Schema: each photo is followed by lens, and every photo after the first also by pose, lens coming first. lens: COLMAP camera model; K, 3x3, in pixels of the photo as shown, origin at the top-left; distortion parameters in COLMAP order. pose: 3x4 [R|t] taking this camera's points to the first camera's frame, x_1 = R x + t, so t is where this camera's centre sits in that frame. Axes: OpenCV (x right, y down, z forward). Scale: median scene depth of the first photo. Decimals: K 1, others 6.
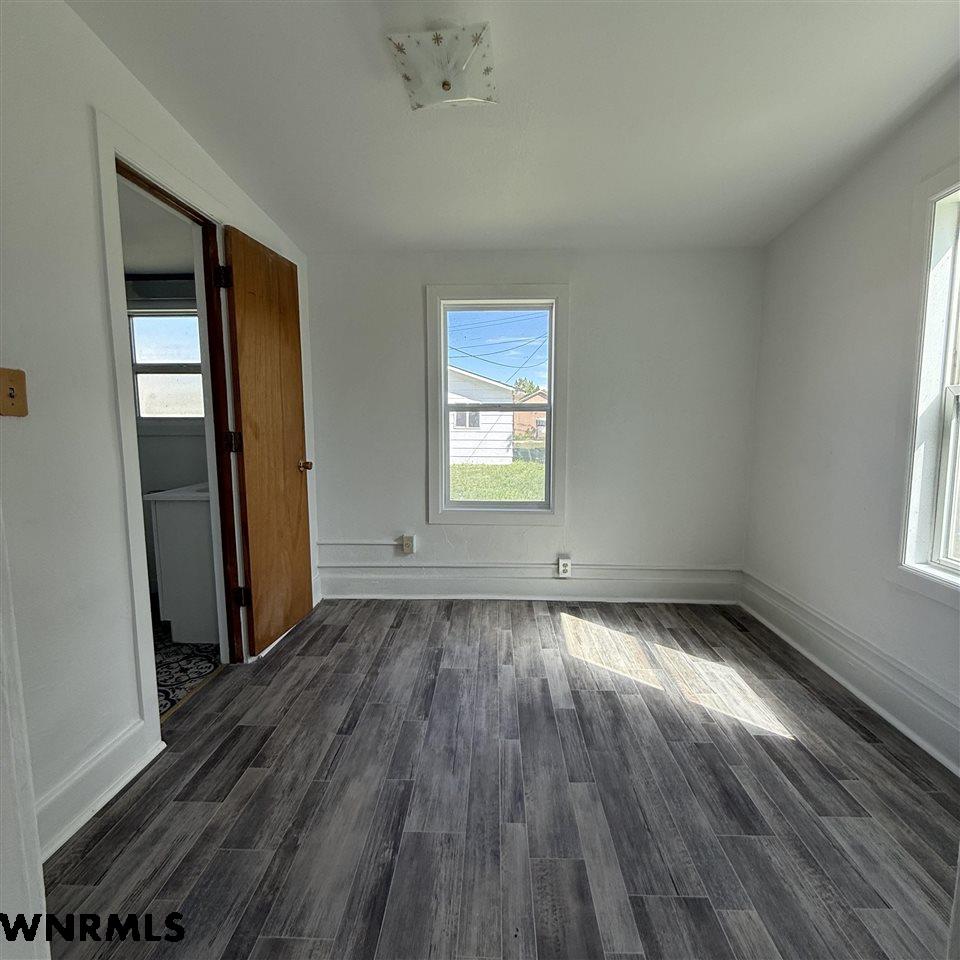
lens RADIAL K [[513.8, 0, 480.0], [0, 513.8, 480.0], [0, 0, 1]] dist [0.003126, 0.001760]
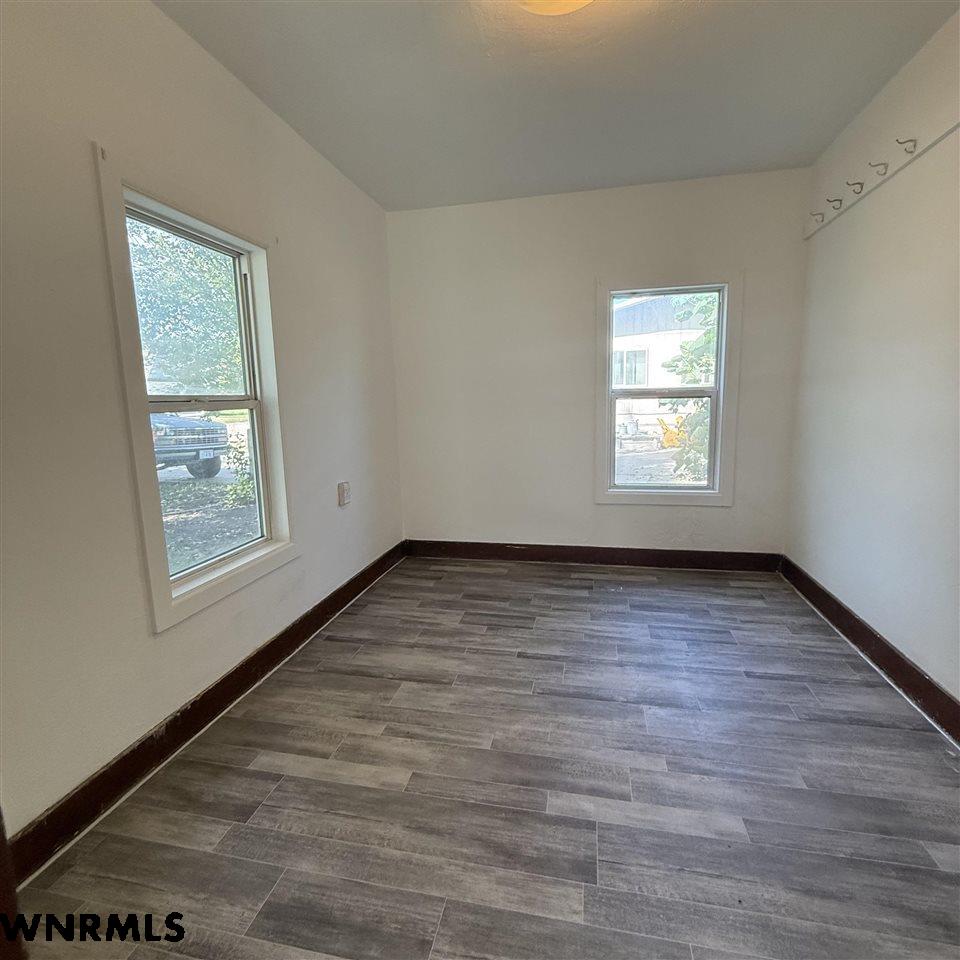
lens RADIAL K [[513.8, 0, 480.0], [0, 513.8, 480.0], [0, 0, 1]] dist [0.003126, 0.001760]
pose [[-0.183039, 0.155663, -0.970704, 1.045372], [-0.096999, 0.979708, 0.175398, -0.149000], [0.978309, 0.126262, -0.164225, 1.250332]]
